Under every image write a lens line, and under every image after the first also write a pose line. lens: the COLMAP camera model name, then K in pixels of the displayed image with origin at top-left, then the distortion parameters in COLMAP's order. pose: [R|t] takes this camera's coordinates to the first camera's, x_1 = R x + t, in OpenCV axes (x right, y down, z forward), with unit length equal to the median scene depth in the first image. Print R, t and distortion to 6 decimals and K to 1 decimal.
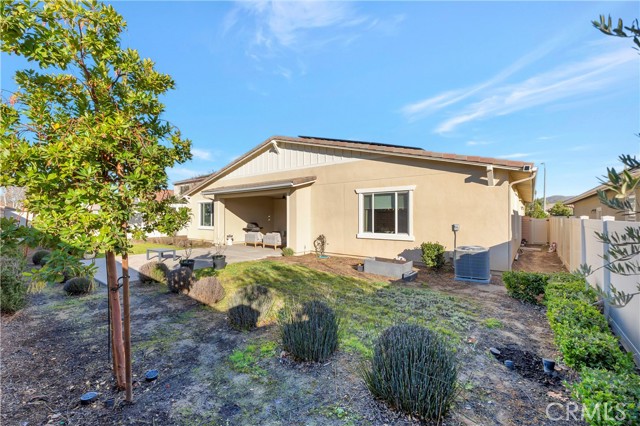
lens RADIAL K [[282.0, 0, 320.0], [0, 282.0, 213.0], [0, 0, 1]] dist [-0.000448, -0.000043]
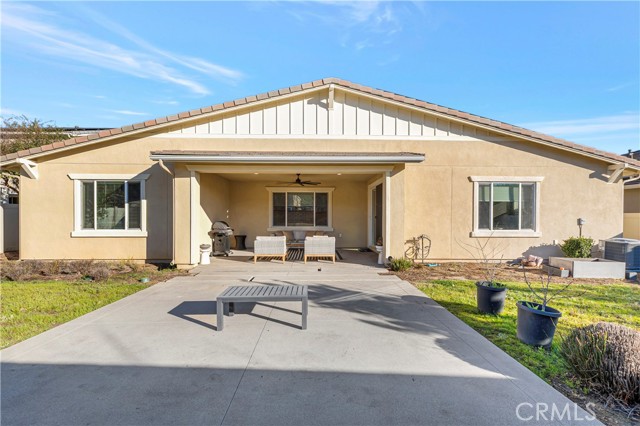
lens RADIAL K [[272.5, 0, 321.6], [0, 272.5, 218.7], [0, 0, 1]] dist [-0.000438, -0.000086]
pose [[0.758254, -0.000723, 0.651959, -0.705631], [-0.009842, 0.999873, 0.012555, 0.031265], [-0.651886, -0.015937, 0.758150, 0.701766]]
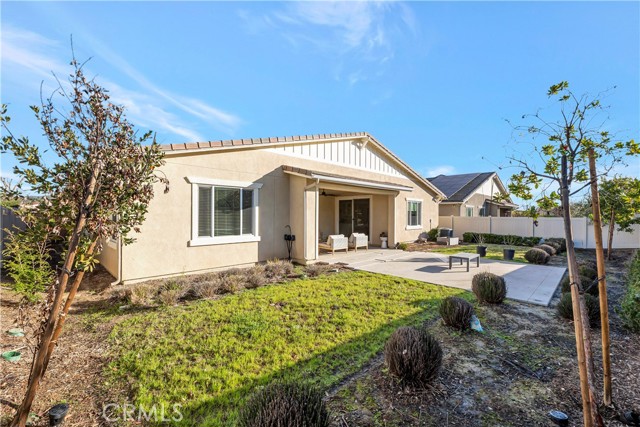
lens RADIAL K [[282.0, 0, 320.0], [0, 282.0, 213.5], [0, 0, 1]] dist [-0.000448, -0.000043]
pose [[0.097196, 0.016638, 0.995126, -1.412935], [-0.004764, 0.999857, -0.016252, 0.025446], [-0.995254, -0.003161, 0.097262, 1.329566]]
